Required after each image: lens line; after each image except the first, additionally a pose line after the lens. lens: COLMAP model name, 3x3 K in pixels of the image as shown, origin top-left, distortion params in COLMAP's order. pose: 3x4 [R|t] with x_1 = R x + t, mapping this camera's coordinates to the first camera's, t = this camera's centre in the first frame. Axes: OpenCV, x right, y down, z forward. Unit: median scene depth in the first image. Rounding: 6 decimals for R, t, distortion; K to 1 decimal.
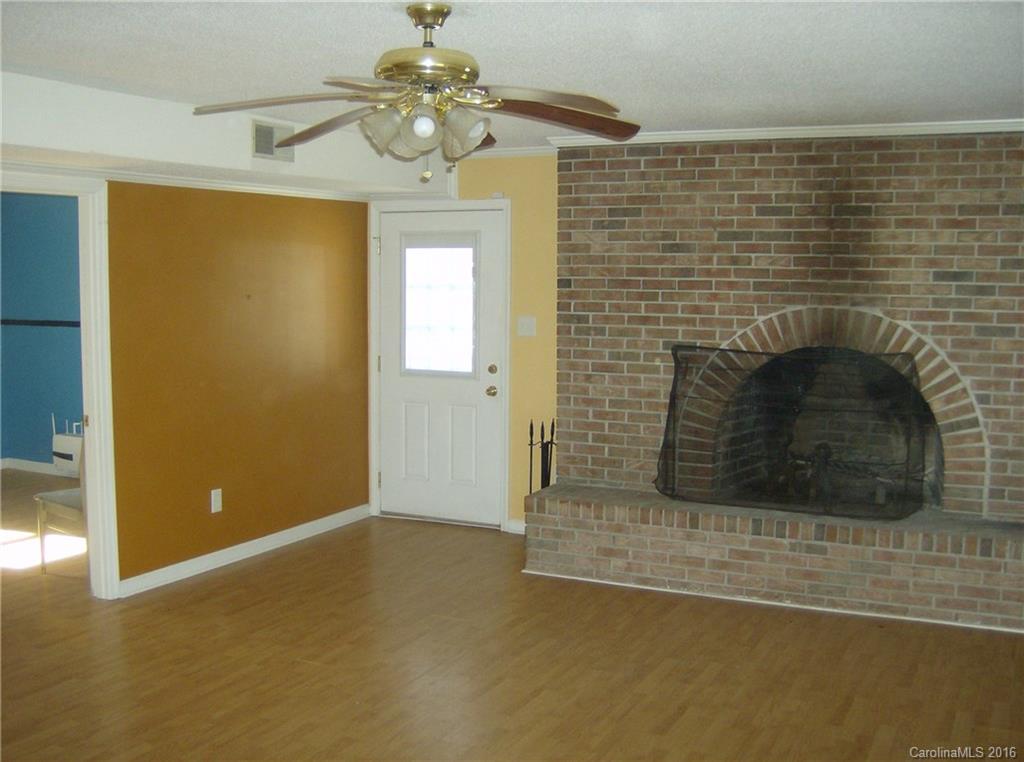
lens RADIAL K [[1125.0, 0, 512.0], [0, 1125.0, 381.0], [0, 0, 1]] dist [-0.204793, 0.129908]
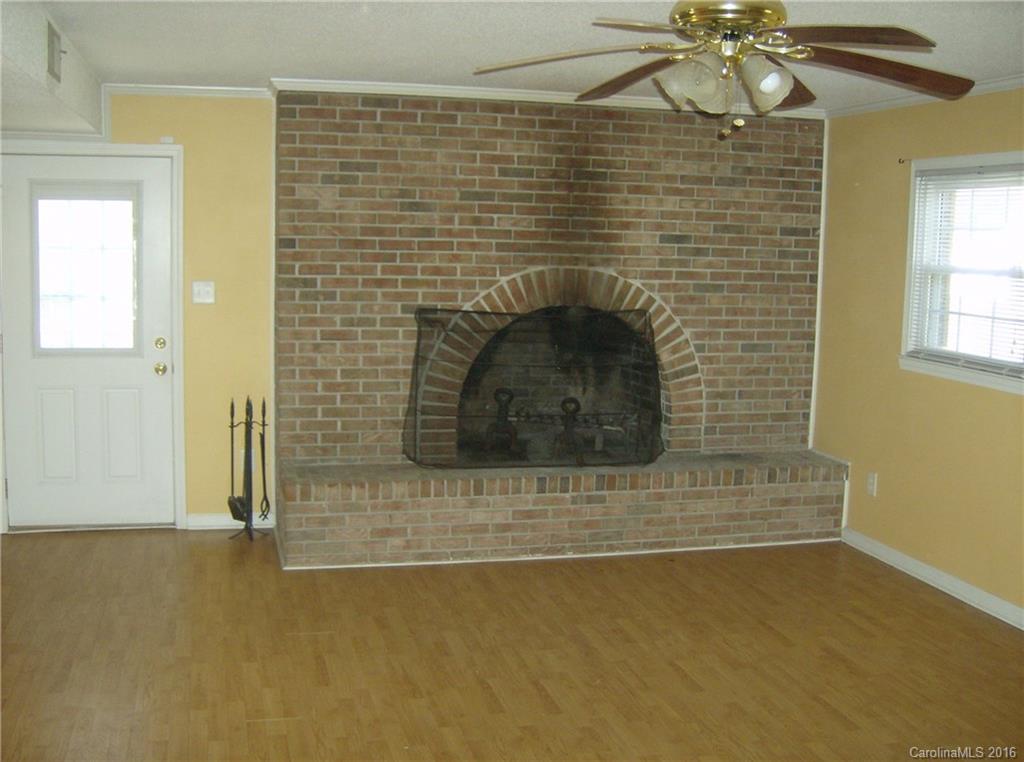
lens RADIAL K [[1125.0, 0, 512.0], [0, 1125.0, 381.0], [0, 0, 1]] dist [-0.204793, 0.129908]
pose [[0.757134, -0.070797, 0.649412, -0.440081], [0.042061, 0.997330, 0.059689, -0.025128], [-0.651904, -0.017878, 0.758091, 0.228870]]
